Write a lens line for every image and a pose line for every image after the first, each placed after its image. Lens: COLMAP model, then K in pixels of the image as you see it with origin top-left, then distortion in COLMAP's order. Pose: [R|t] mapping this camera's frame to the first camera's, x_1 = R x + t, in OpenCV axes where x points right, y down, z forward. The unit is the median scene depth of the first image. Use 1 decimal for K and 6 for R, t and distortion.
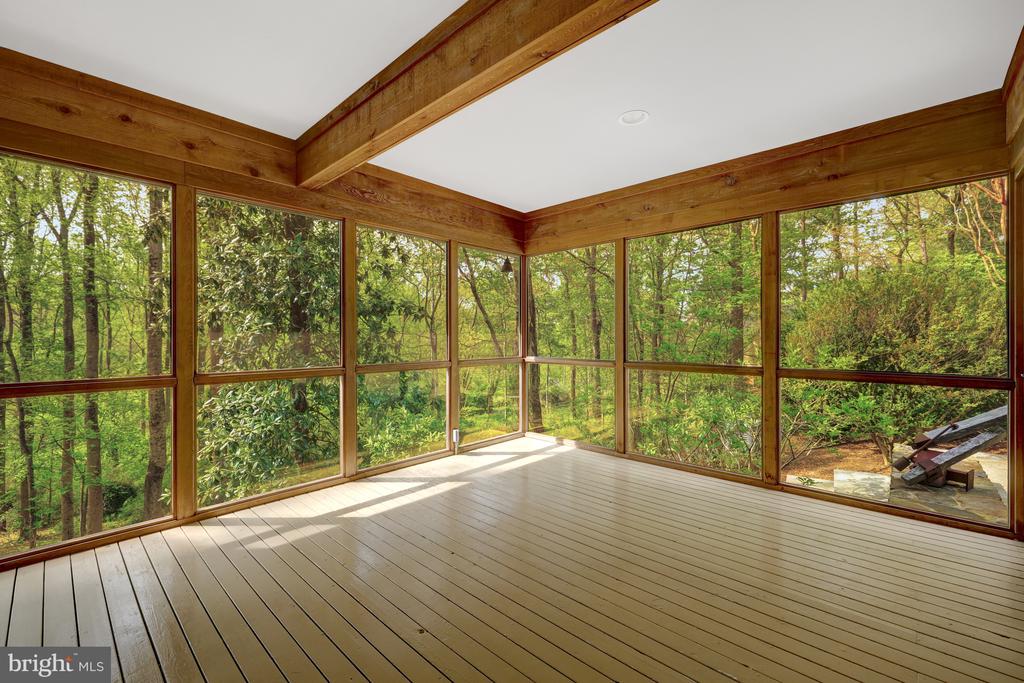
lens RADIAL K [[432.9, 0, 505.7], [0, 432.9, 336.9], [0, 0, 1]] dist [0.000988, -0.000031]
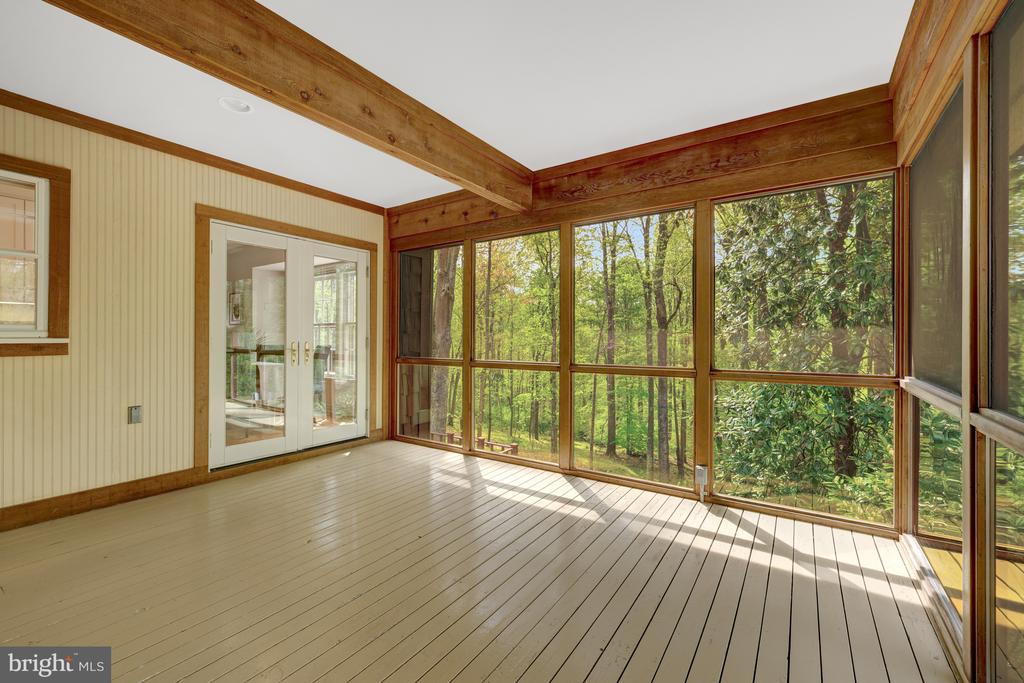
lens RADIAL K [[432.9, 0, 505.7], [0, 432.9, 336.9], [0, 0, 1]] dist [0.000988, -0.000031]
pose [[0.155432, 0.003679, -0.987840, 0.642281], [-0.000519, 0.999993, 0.003643, -0.001174], [0.987846, -0.000054, 0.155433, 0.686781]]
